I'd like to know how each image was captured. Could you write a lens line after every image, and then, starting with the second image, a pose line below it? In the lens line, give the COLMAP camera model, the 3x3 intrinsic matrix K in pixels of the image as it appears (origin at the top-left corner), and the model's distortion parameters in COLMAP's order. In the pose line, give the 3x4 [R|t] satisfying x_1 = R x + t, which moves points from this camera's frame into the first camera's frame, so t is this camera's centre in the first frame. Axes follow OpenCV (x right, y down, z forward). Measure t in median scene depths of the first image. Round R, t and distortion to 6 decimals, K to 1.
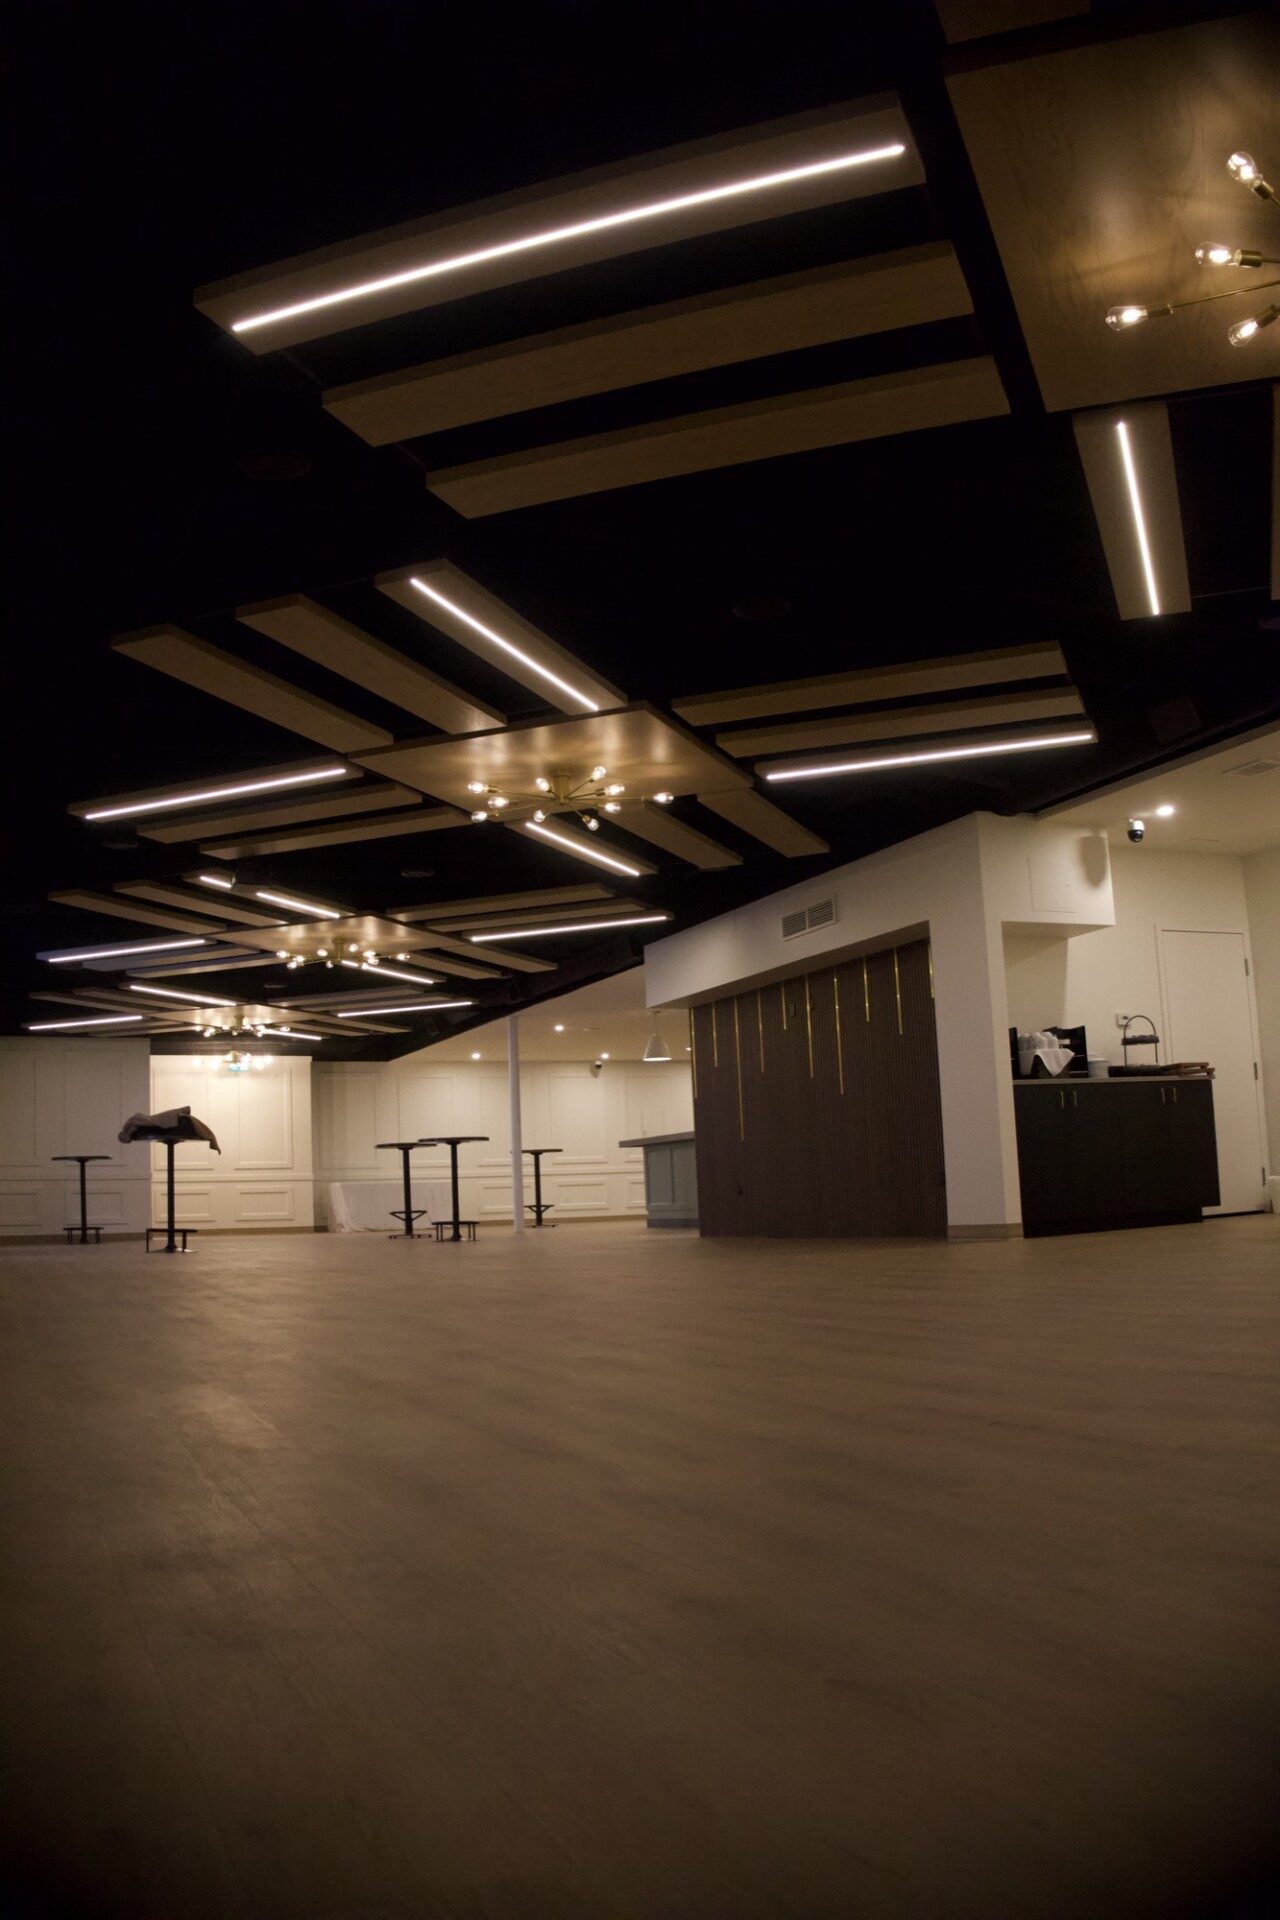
lens RADIAL K [[1595.2, 0, 640.0], [0, 1595.2, 960.0], [0, 0, 1]] dist [-0.191200, 0.002557]
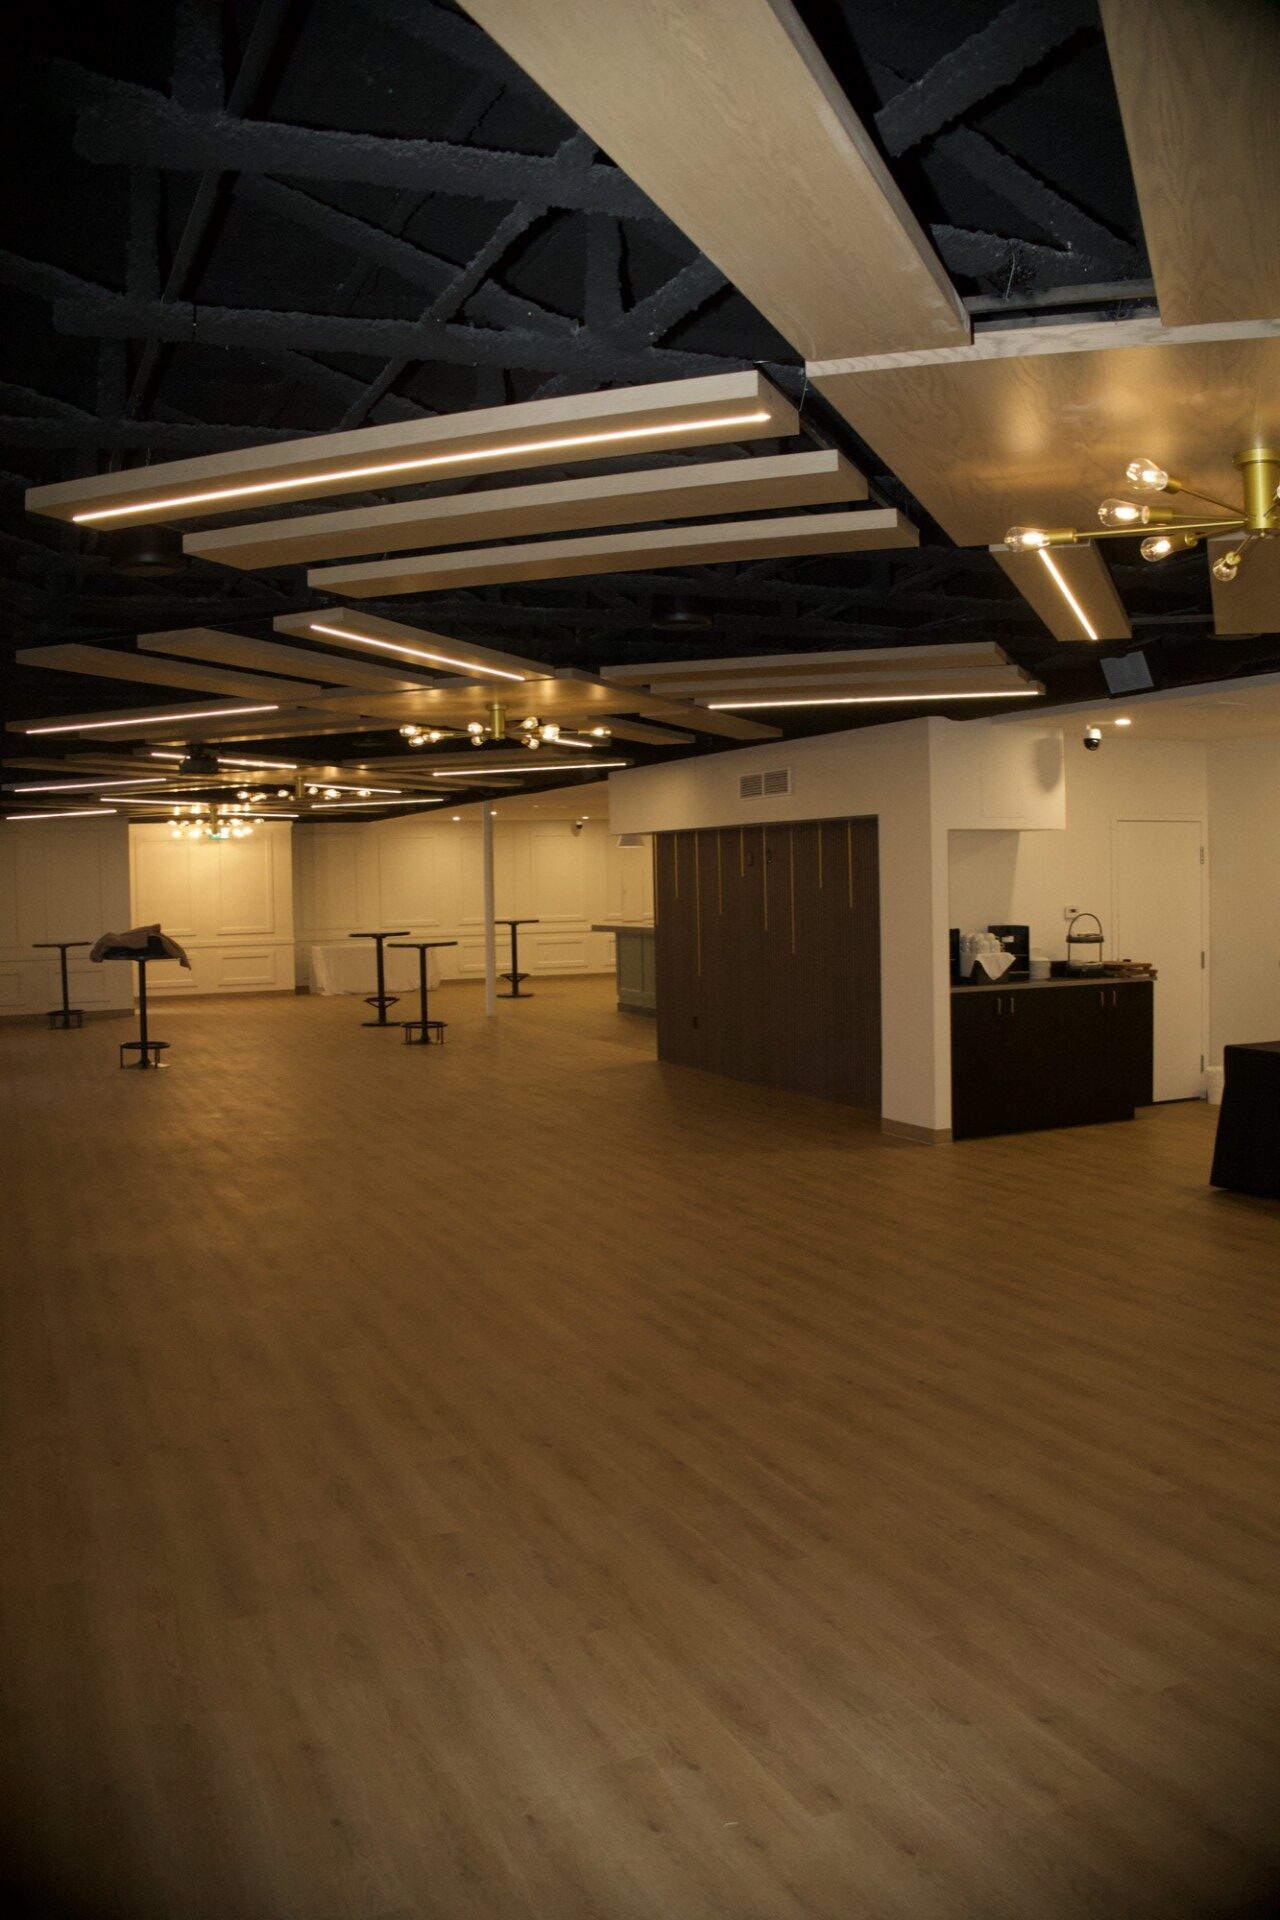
lens RADIAL K [[1590.0, 0, 608.8], [0, 1590.0, 957.8], [0, 0, 1]] dist [-0.181433, -0.001943]
pose [[0.999600, 0.022496, -0.017142, 0.029411], [-0.018756, 0.980910, 0.193556, -0.116605], [0.021169, -0.193157, 0.980940, 0.005304]]
